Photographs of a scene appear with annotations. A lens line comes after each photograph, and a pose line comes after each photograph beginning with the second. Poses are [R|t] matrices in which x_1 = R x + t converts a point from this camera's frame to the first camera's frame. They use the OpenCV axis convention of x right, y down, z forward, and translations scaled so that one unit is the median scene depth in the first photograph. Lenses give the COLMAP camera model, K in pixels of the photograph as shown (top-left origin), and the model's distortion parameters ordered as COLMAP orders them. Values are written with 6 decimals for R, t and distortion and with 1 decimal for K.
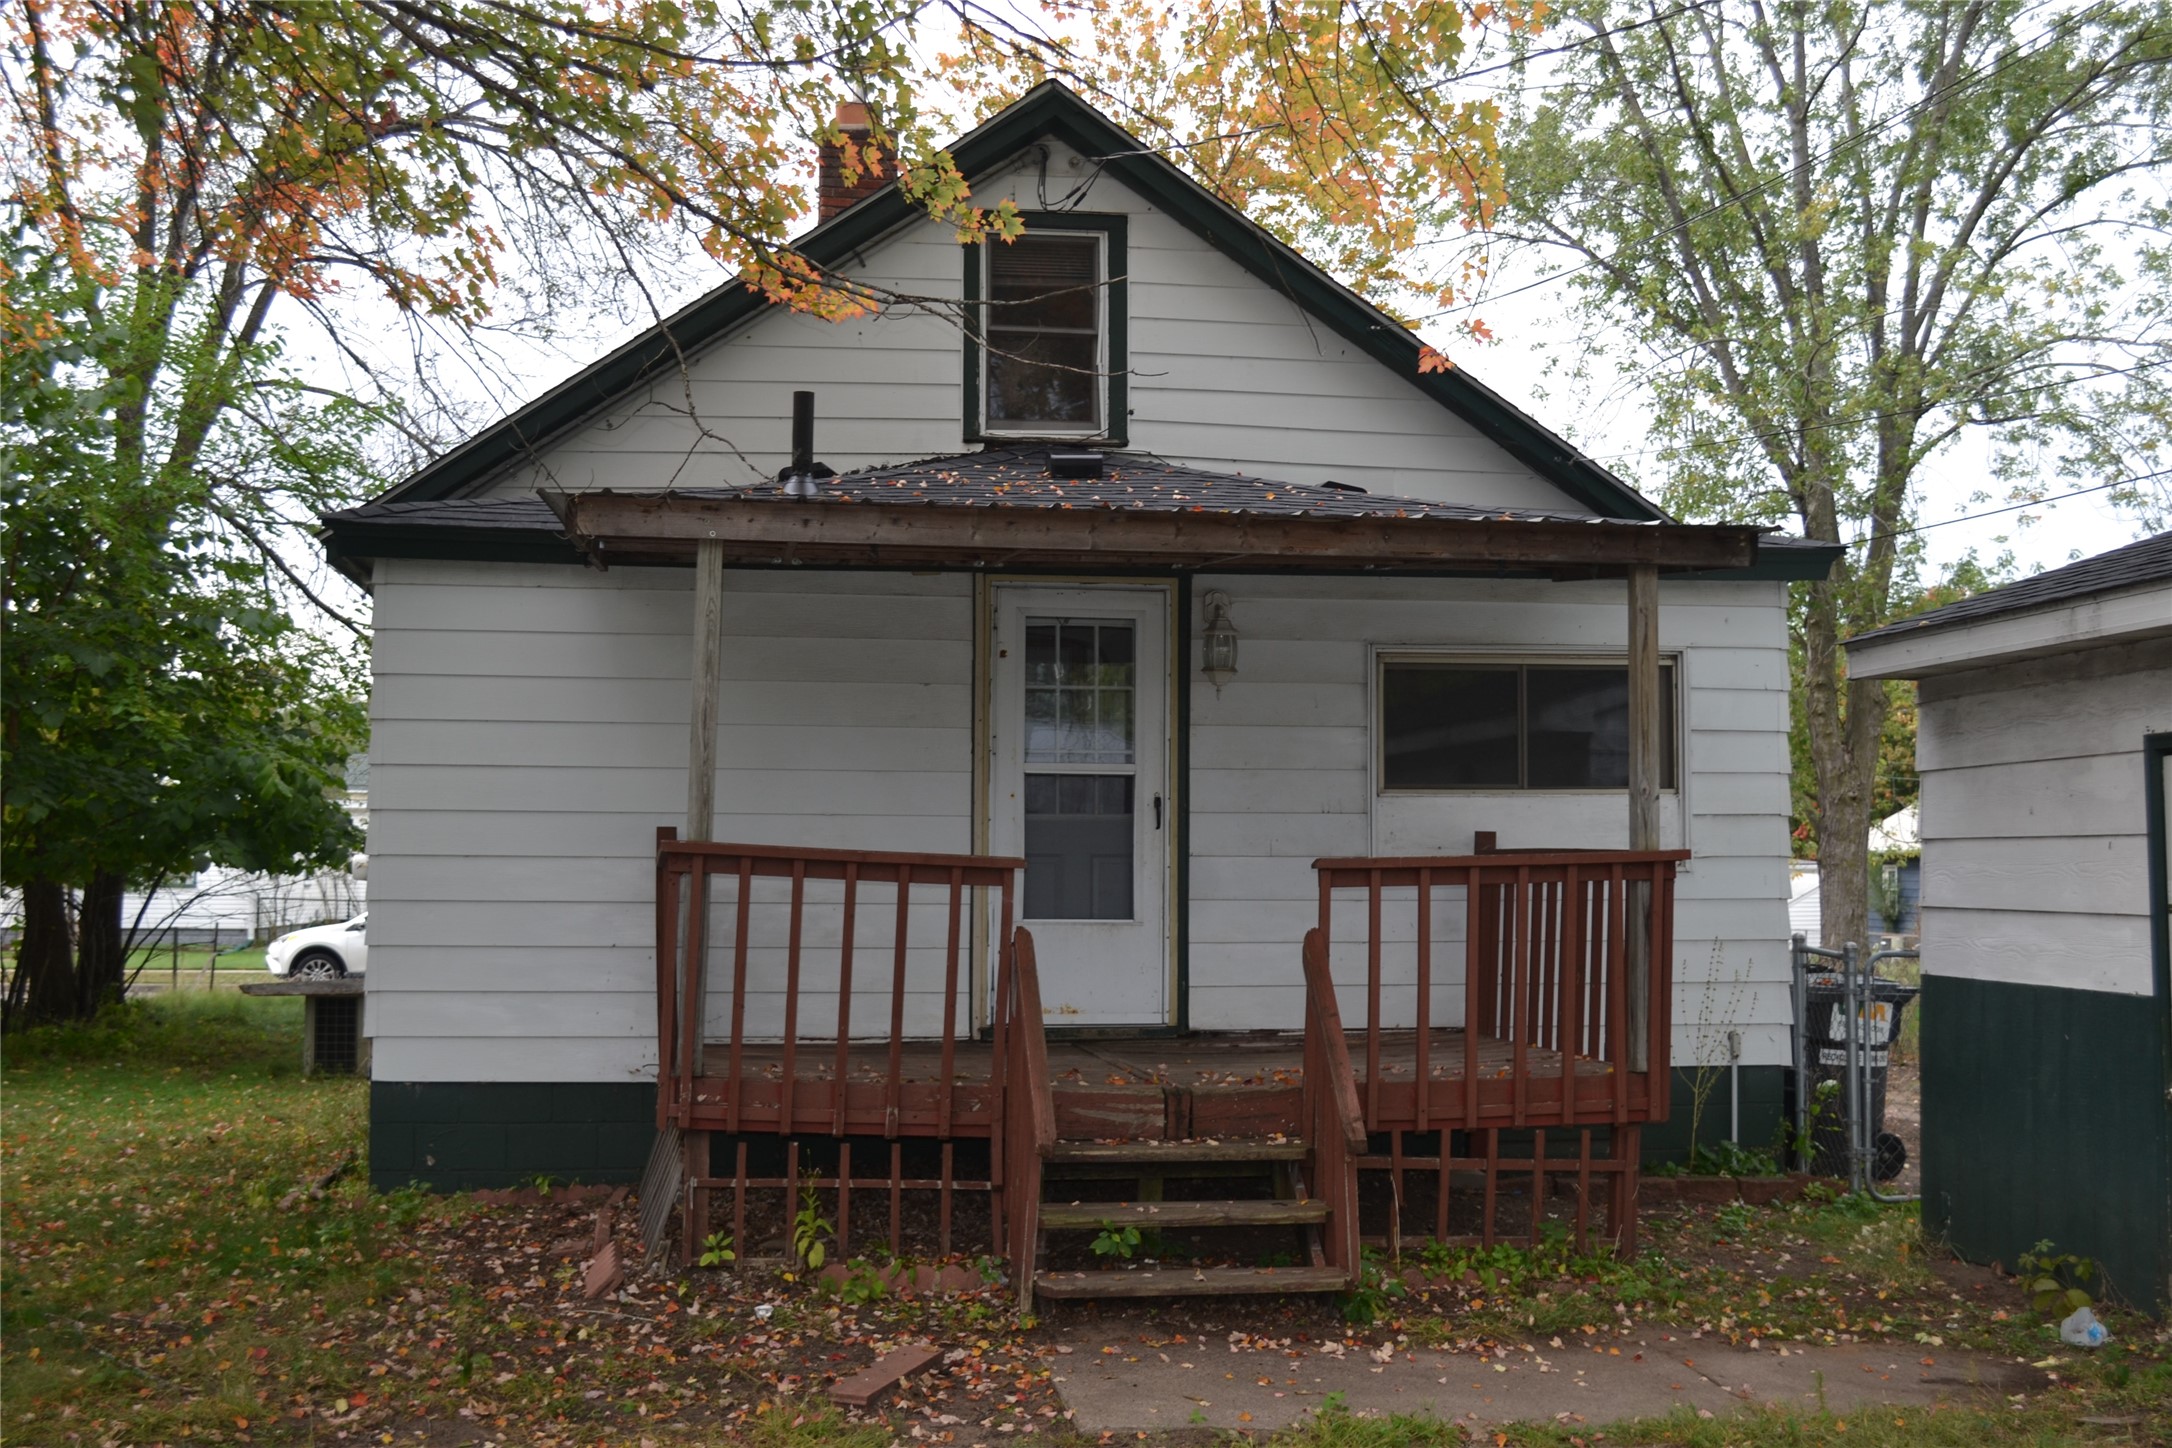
lens RADIAL K [[2501.4, 0, 1086.5], [0, 2501.4, 735.8], [0, 0, 1]] dist [-0.071290, 0.000000]
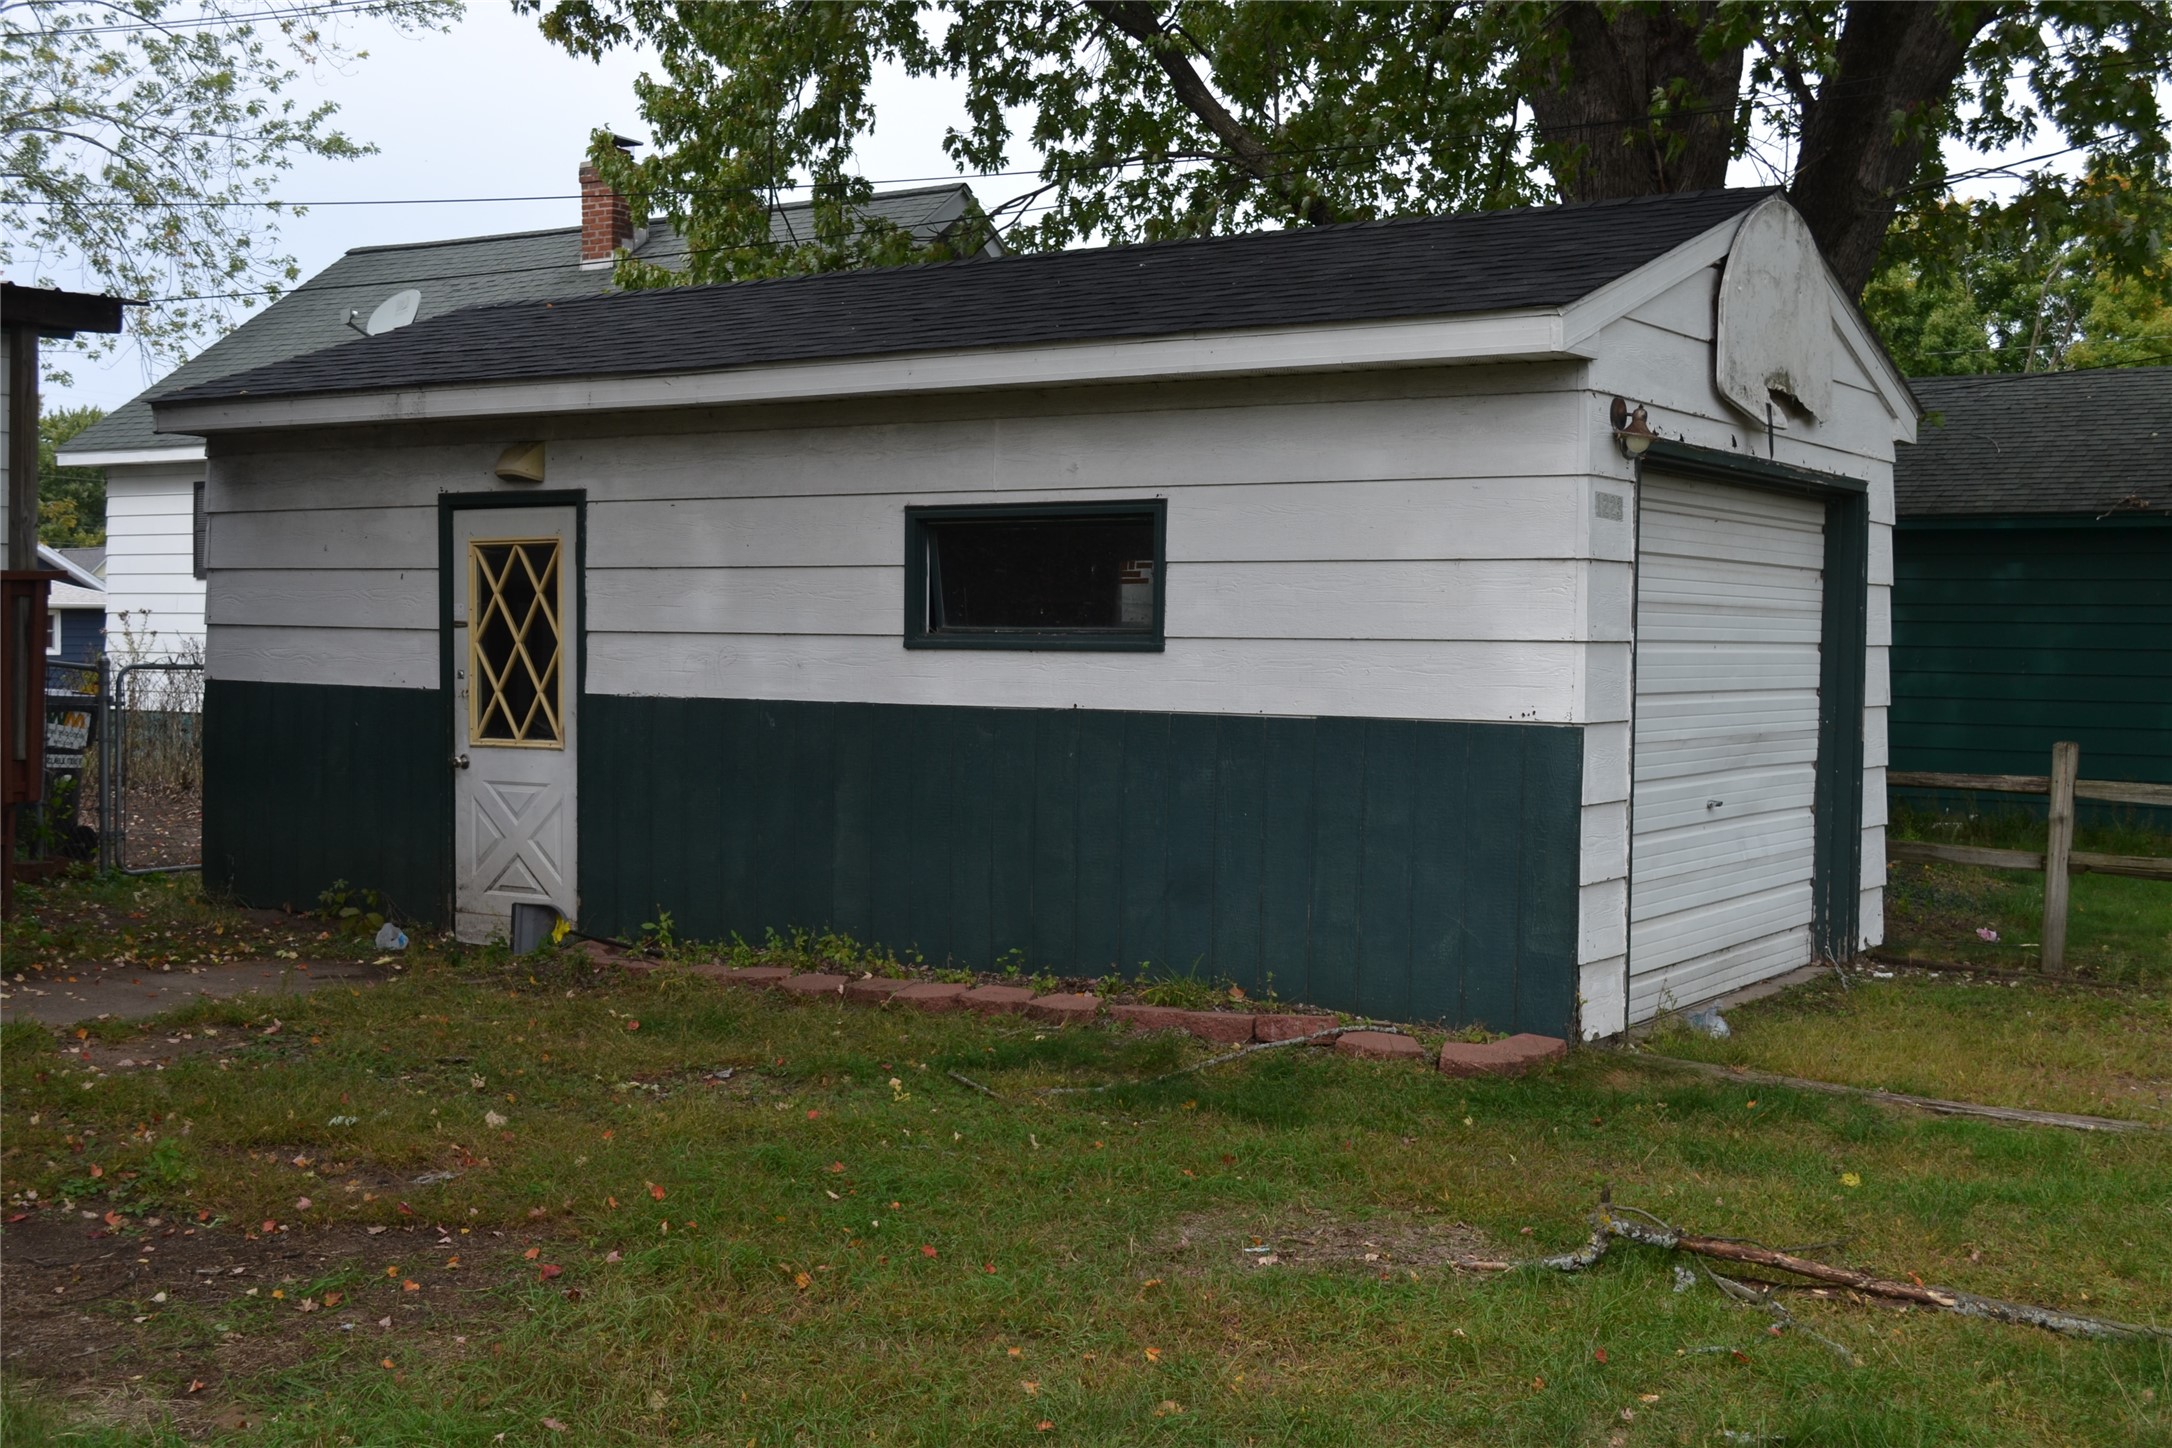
lens RADIAL K [[2501.4, 0, 1083.8], [0, 2501.4, 727.3], [0, 0, 1]] dist [-0.071290, 0.000000]
pose [[0.665544, -0.016747, 0.746170, -0.258126], [-0.055598, 0.995858, 0.071942, 0.006964], [-0.744285, -0.089366, 0.661857, -0.118132]]
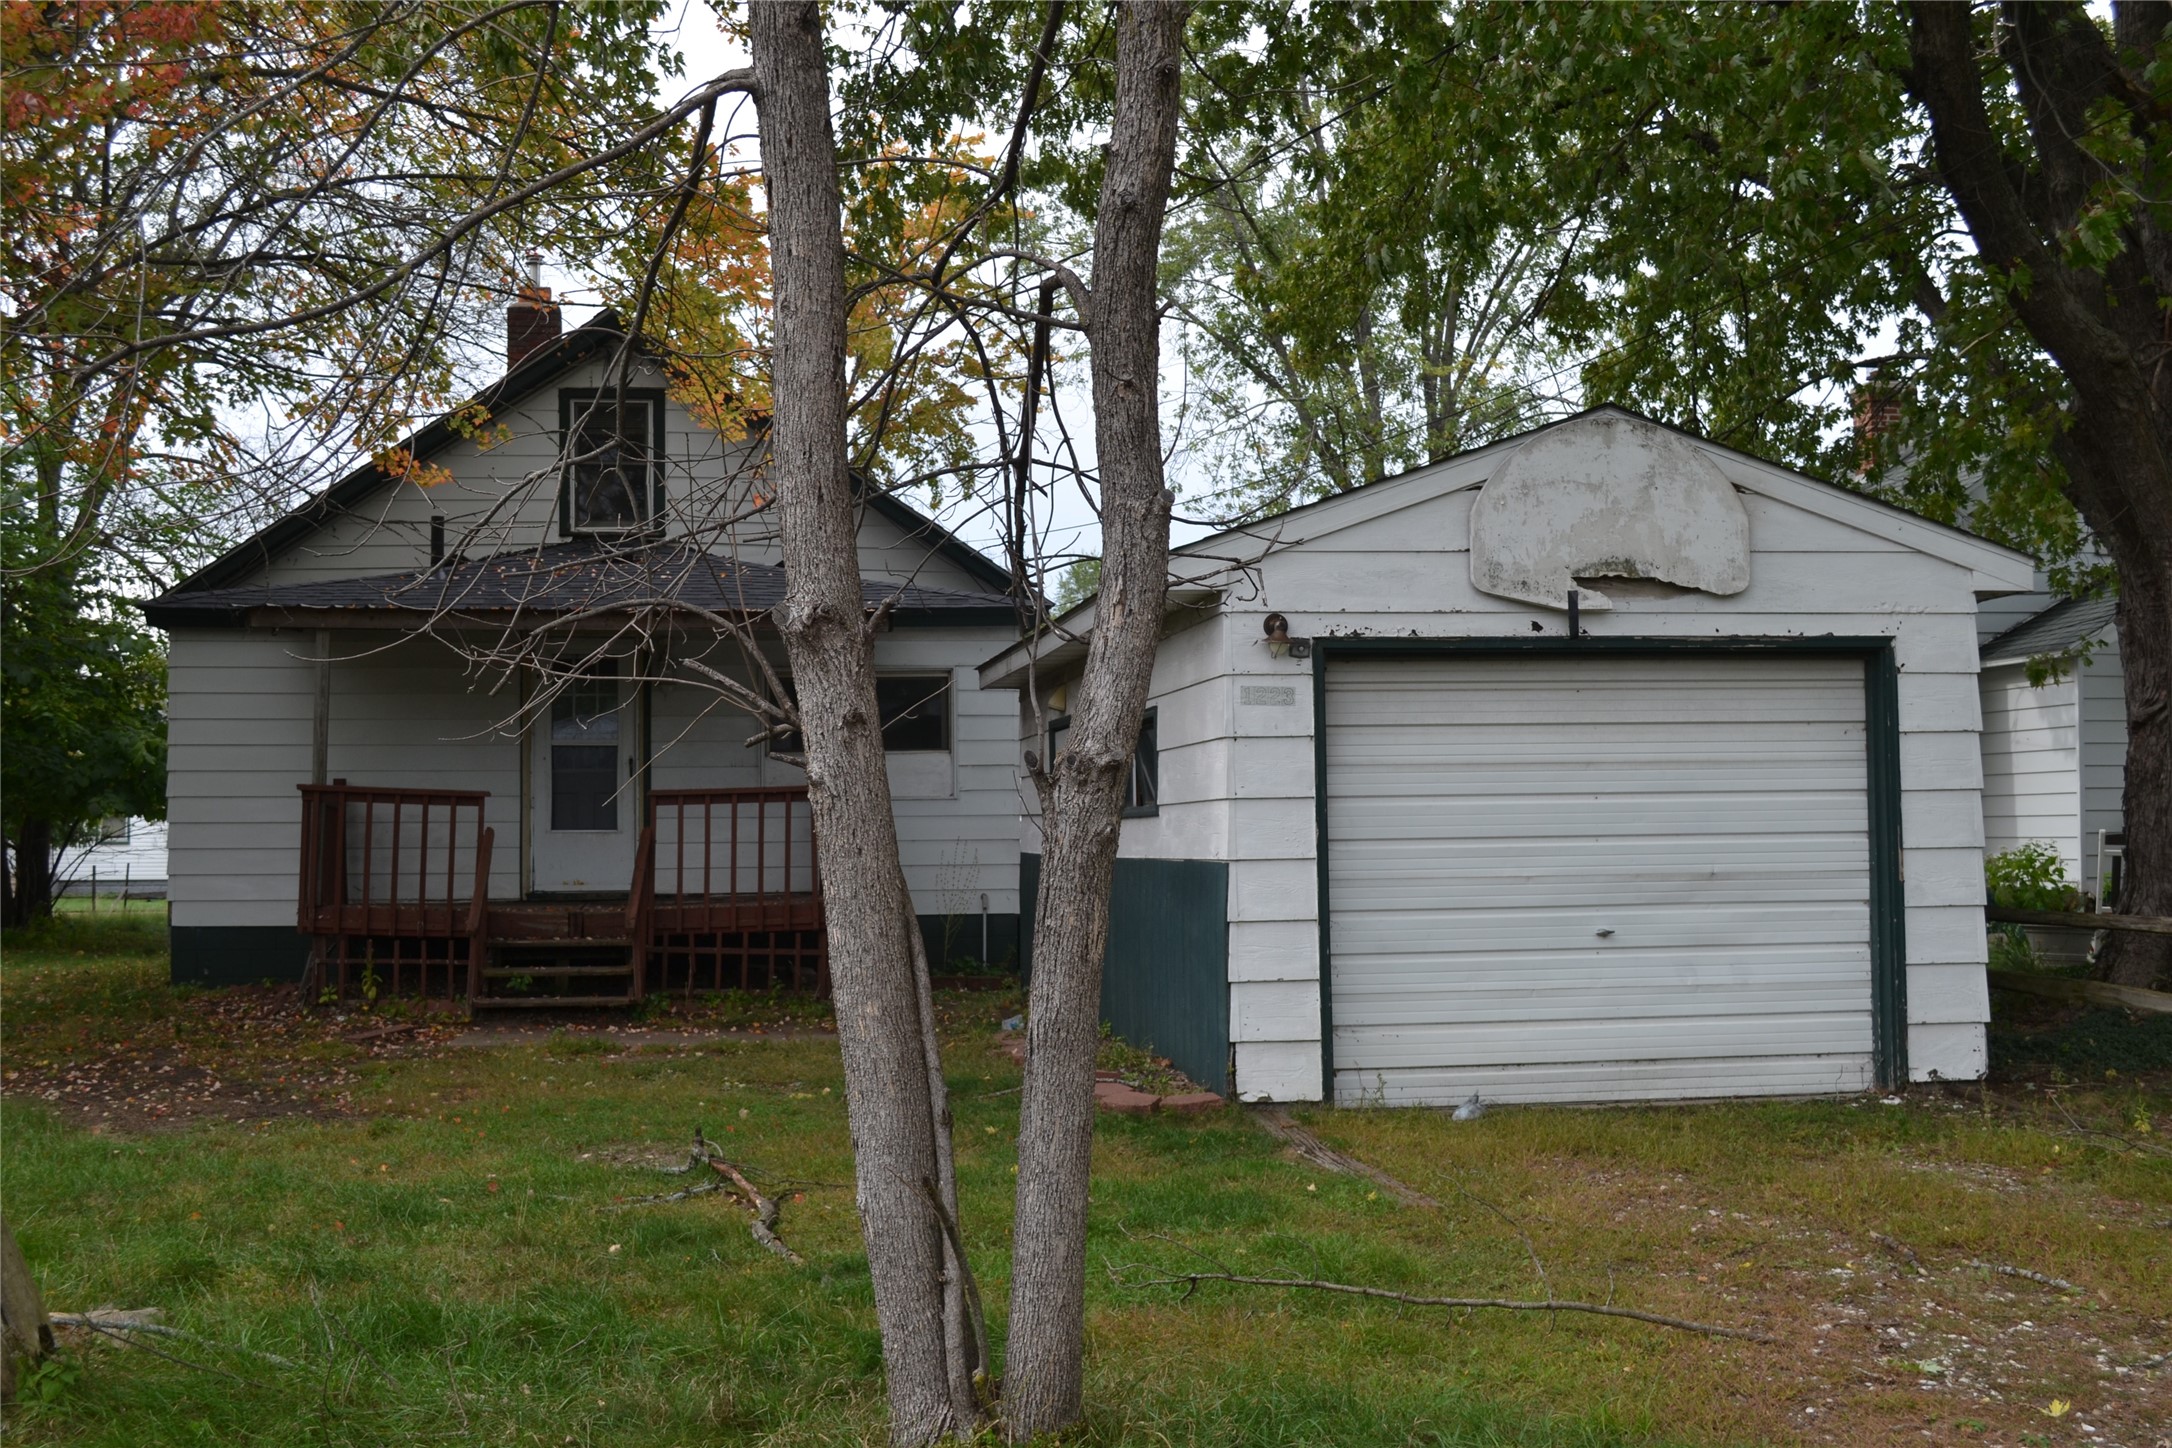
lens RADIAL K [[2501.4, 0, 1083.3], [0, 2501.4, 713.9], [0, 0, 1]] dist [-0.071290, 0.000000]
pose [[0.999866, -0.011460, 0.011654, 0.330151], [0.011374, 0.999908, 0.007413, -0.015566], [-0.011738, -0.007279, 0.999905, -0.738135]]
